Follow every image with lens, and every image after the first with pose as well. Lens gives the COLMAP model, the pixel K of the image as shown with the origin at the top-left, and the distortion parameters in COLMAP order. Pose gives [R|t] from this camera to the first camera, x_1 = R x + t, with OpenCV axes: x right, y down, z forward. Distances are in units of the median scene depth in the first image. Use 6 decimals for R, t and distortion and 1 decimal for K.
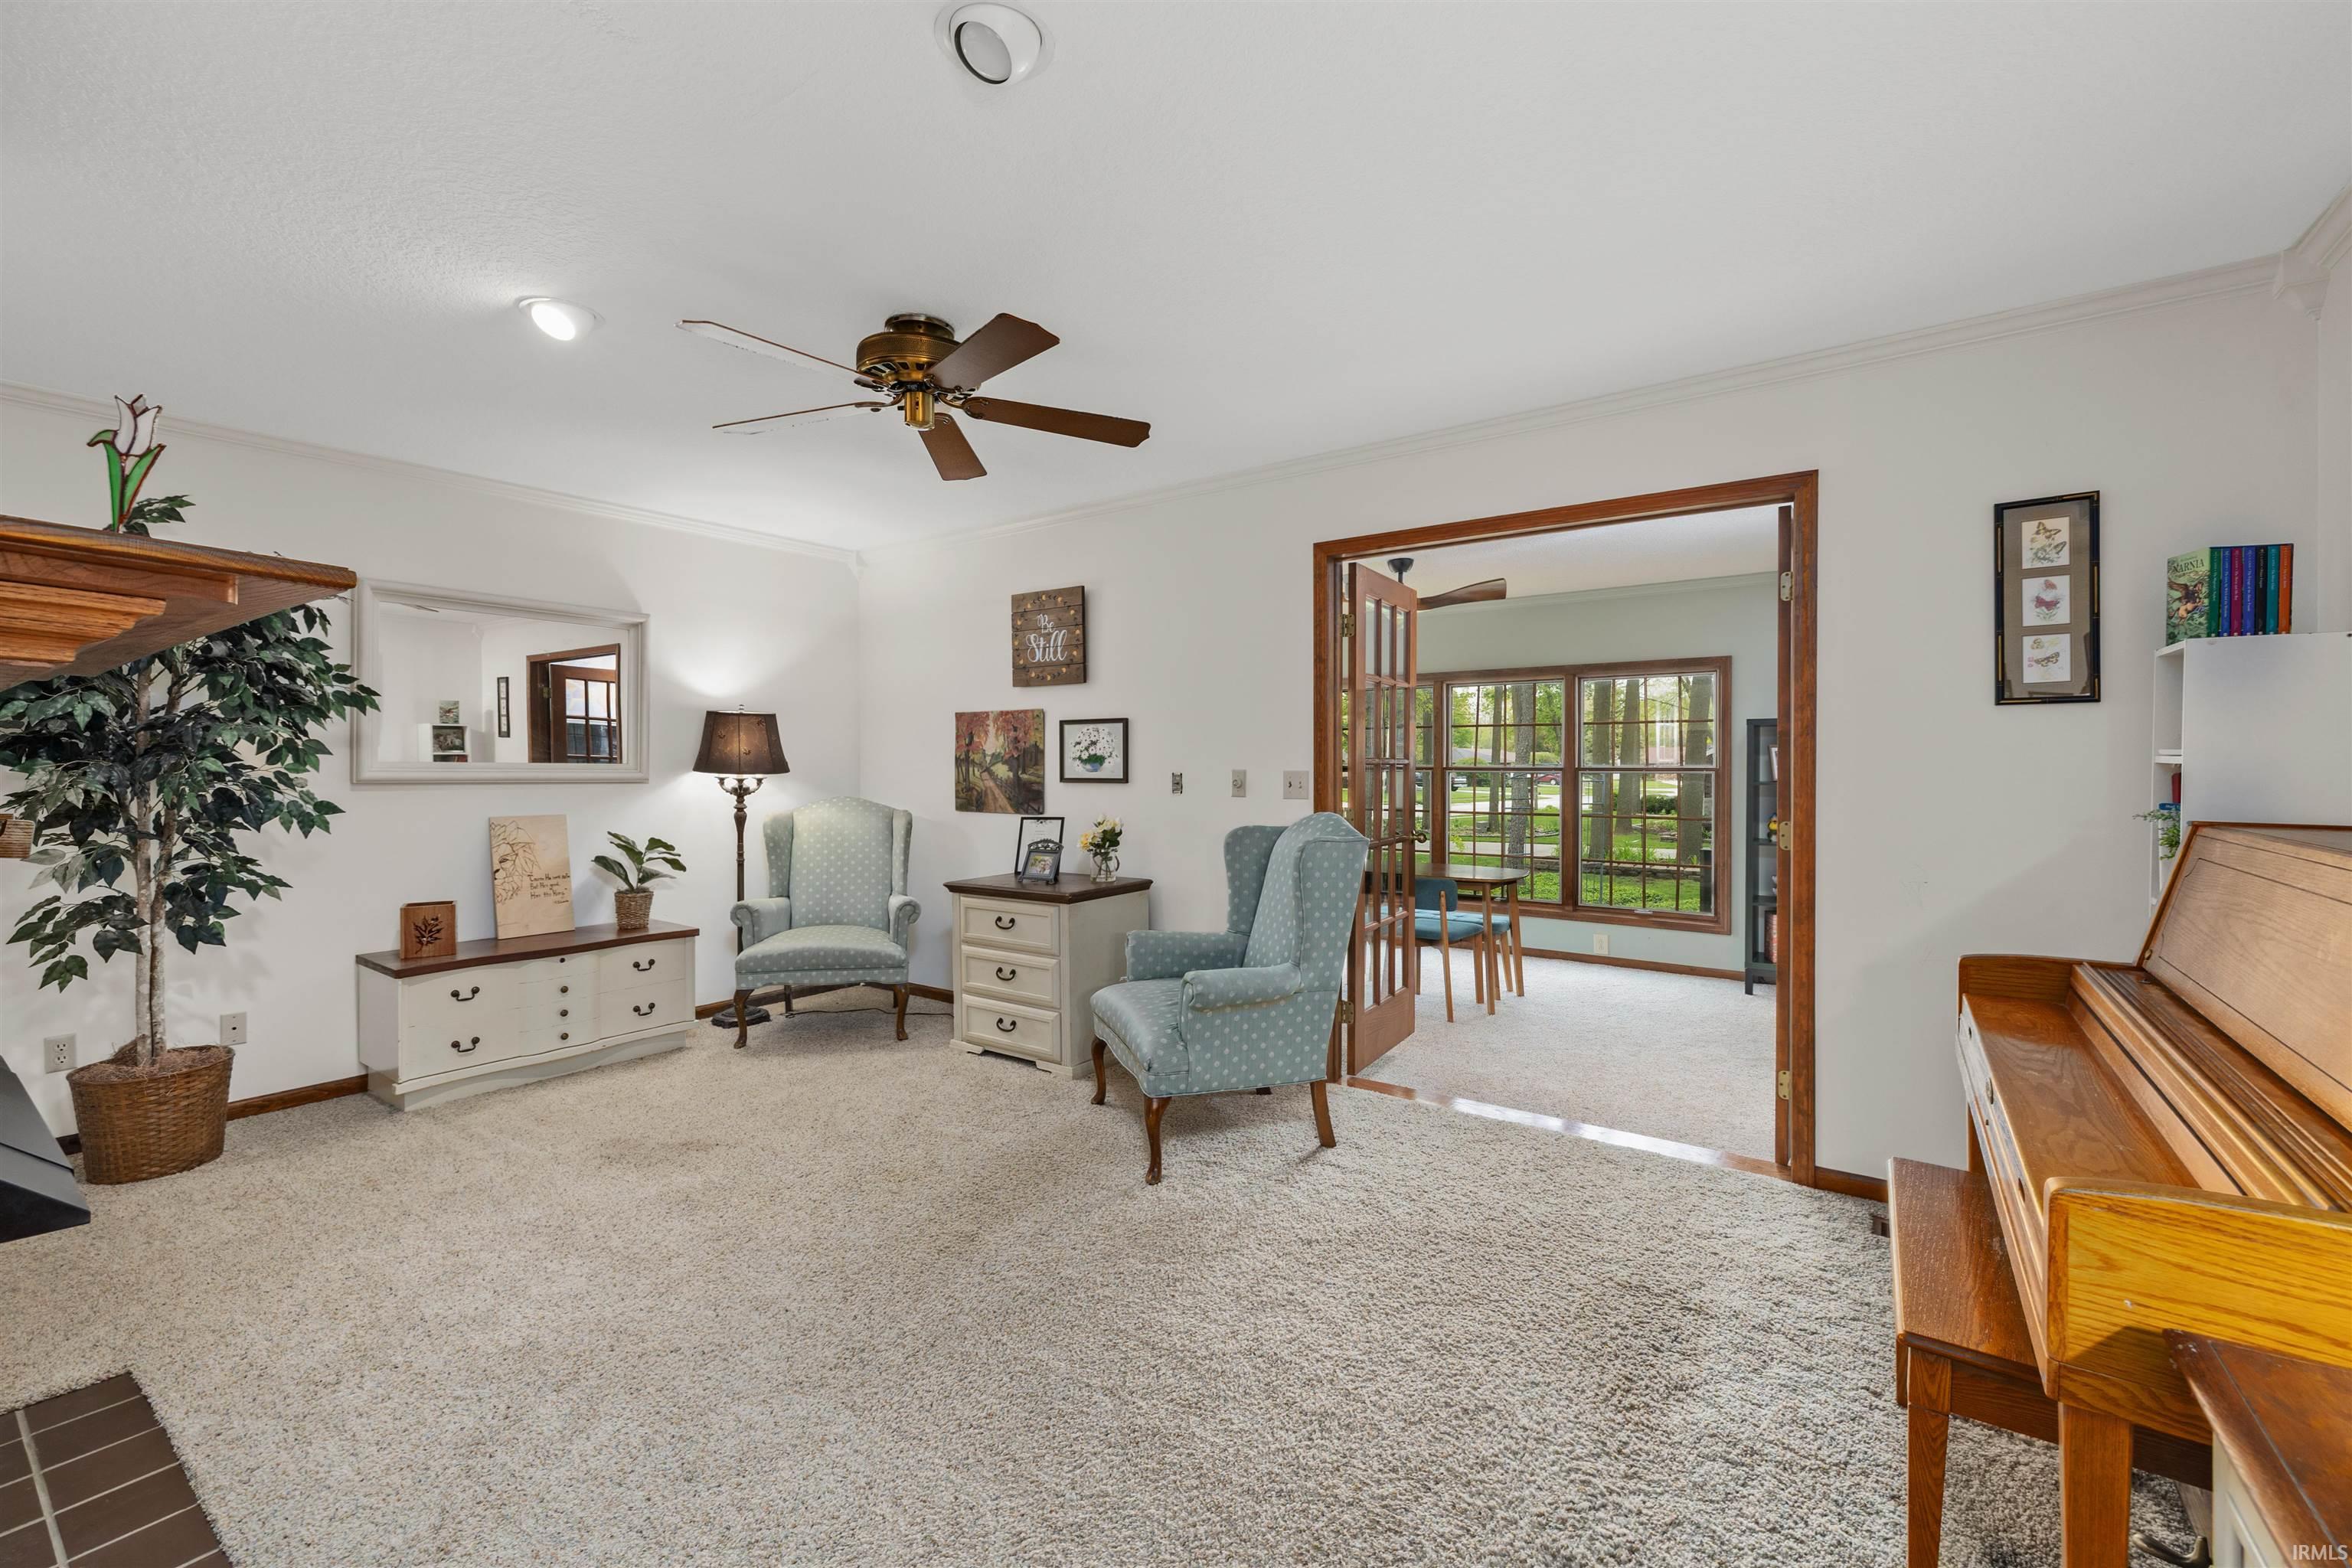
lens RADIAL K [[995.8, 0, 1162.2], [0, 995.8, 775.8], [0, 0, 1]] dist [-0.000493, 0.000050]
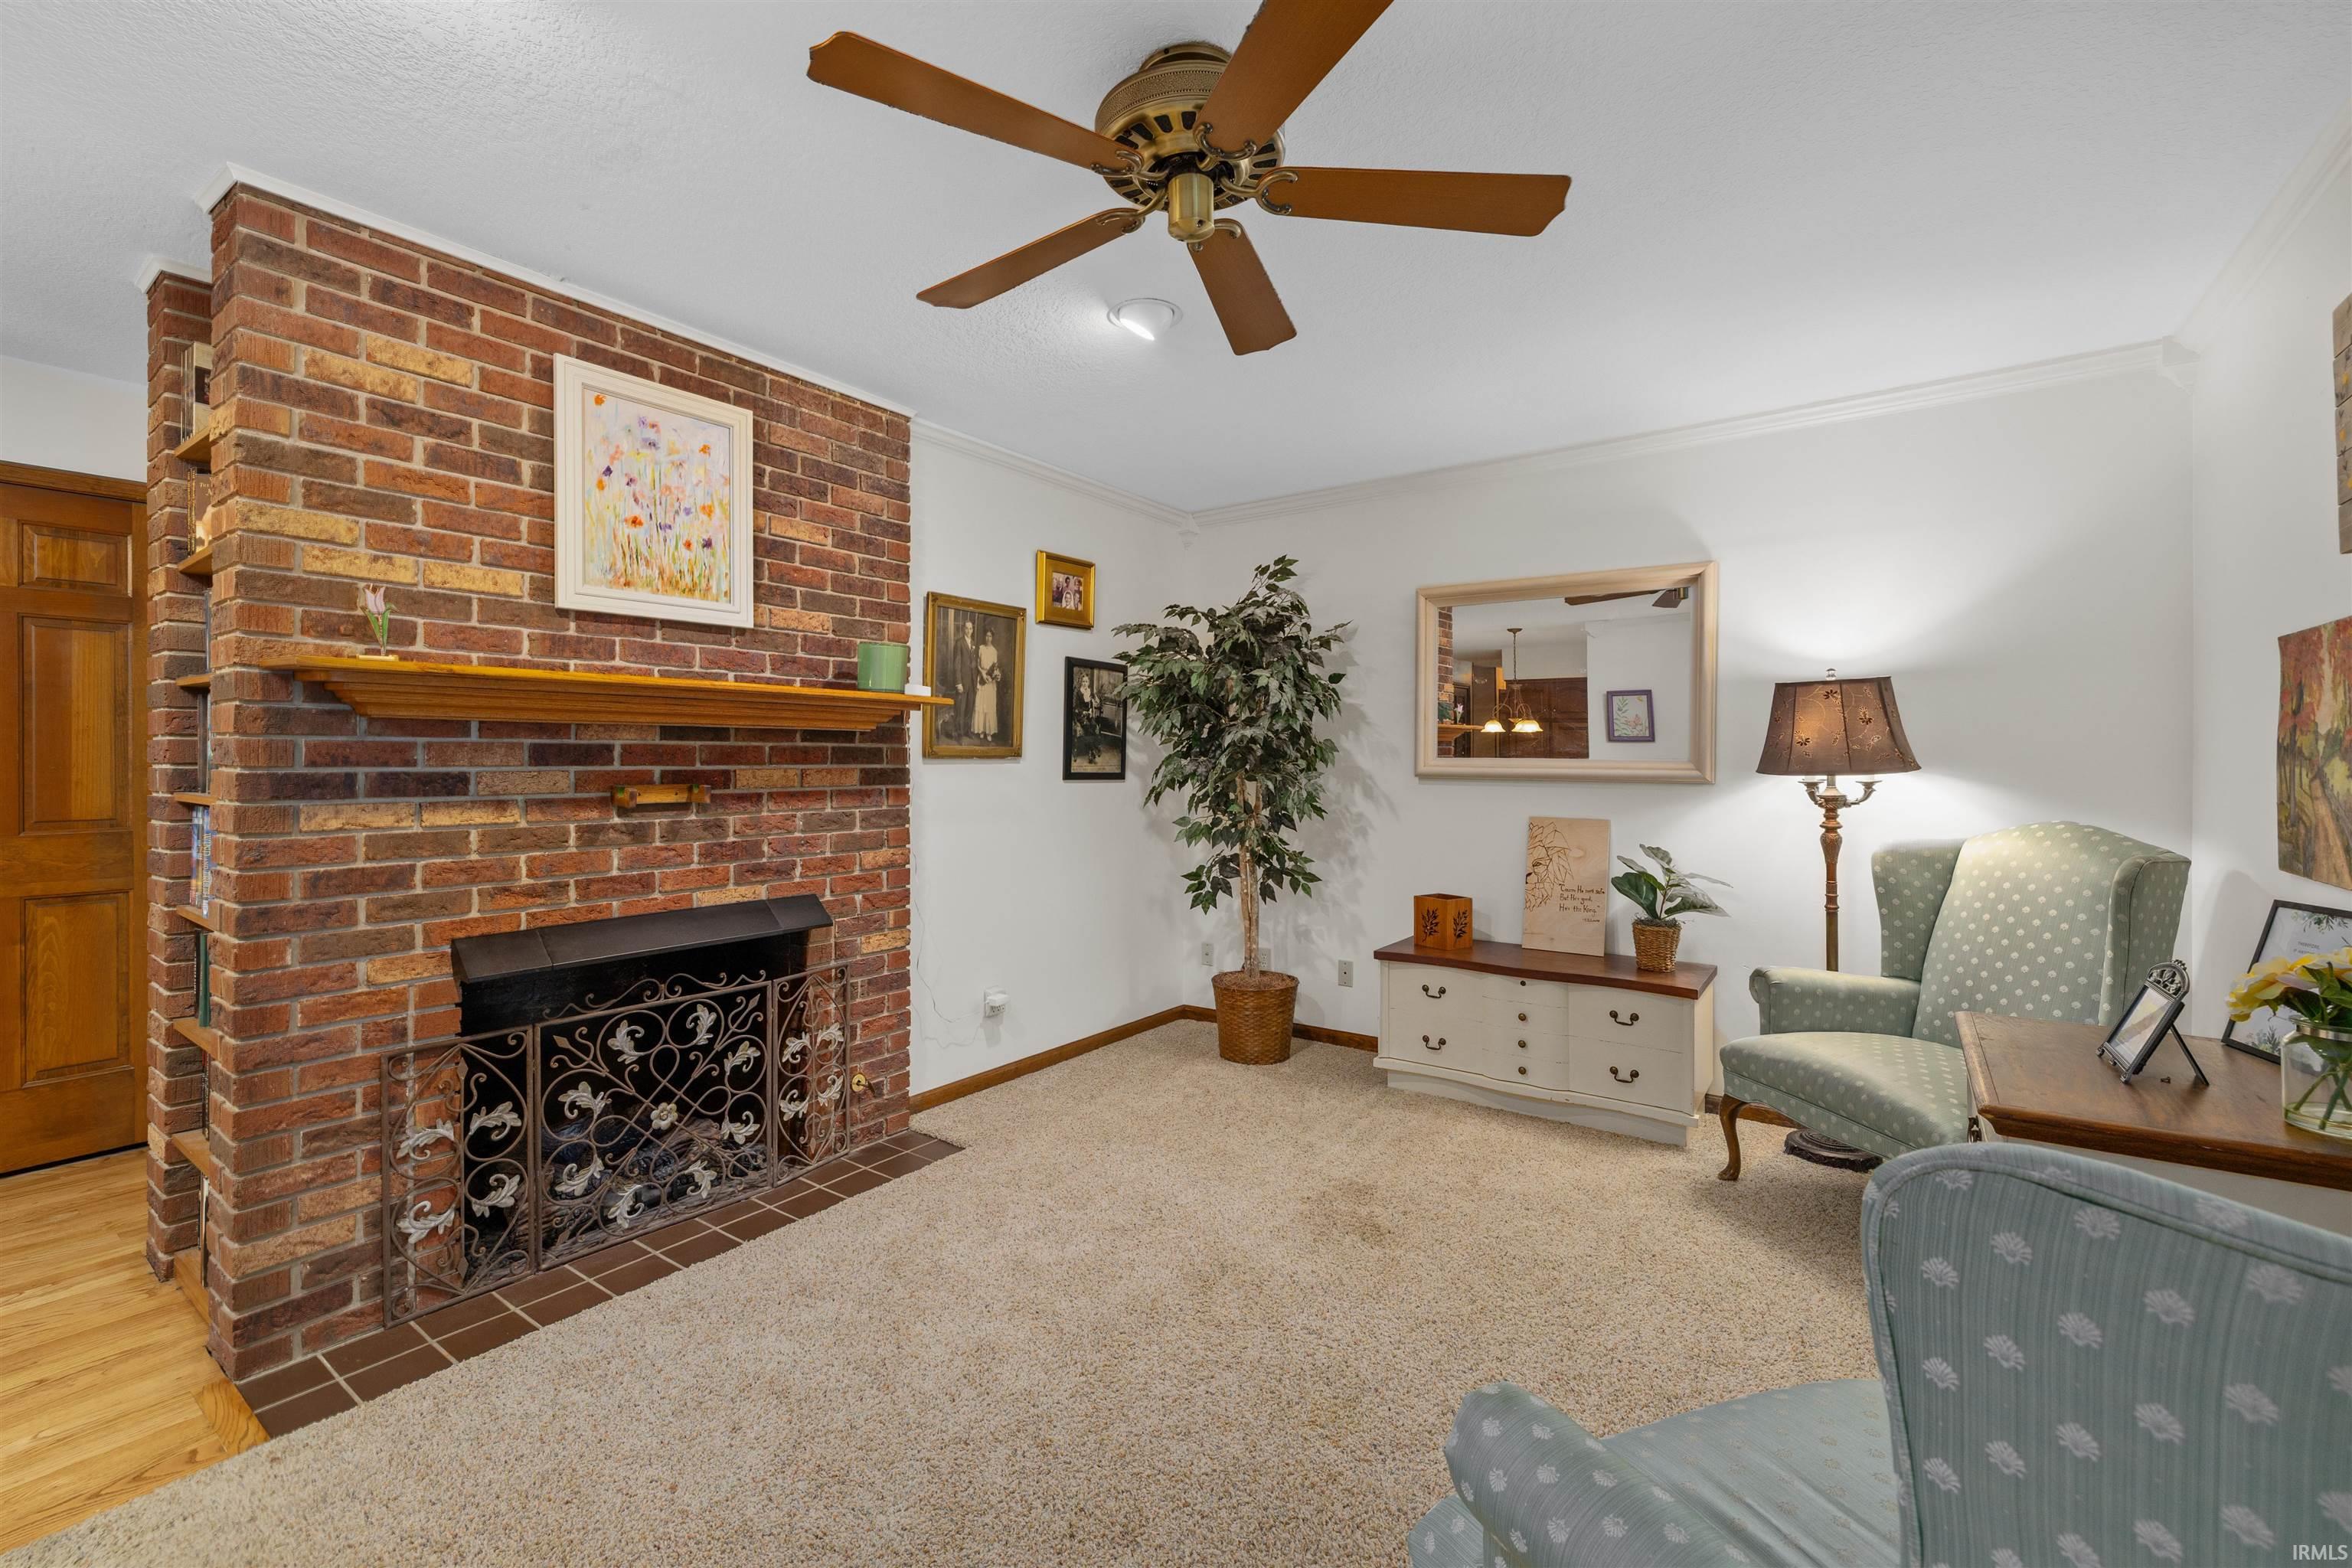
lens RADIAL K [[995.8, 0, 1160.8], [0, 995.8, 767.3], [0, 0, 1]] dist [-0.000493, 0.000050]
pose [[0.004746, 0.003847, -0.999981, 0.260764], [-0.011578, 0.999926, 0.003792, -0.005145], [0.999922, 0.011560, 0.004790, 0.639829]]
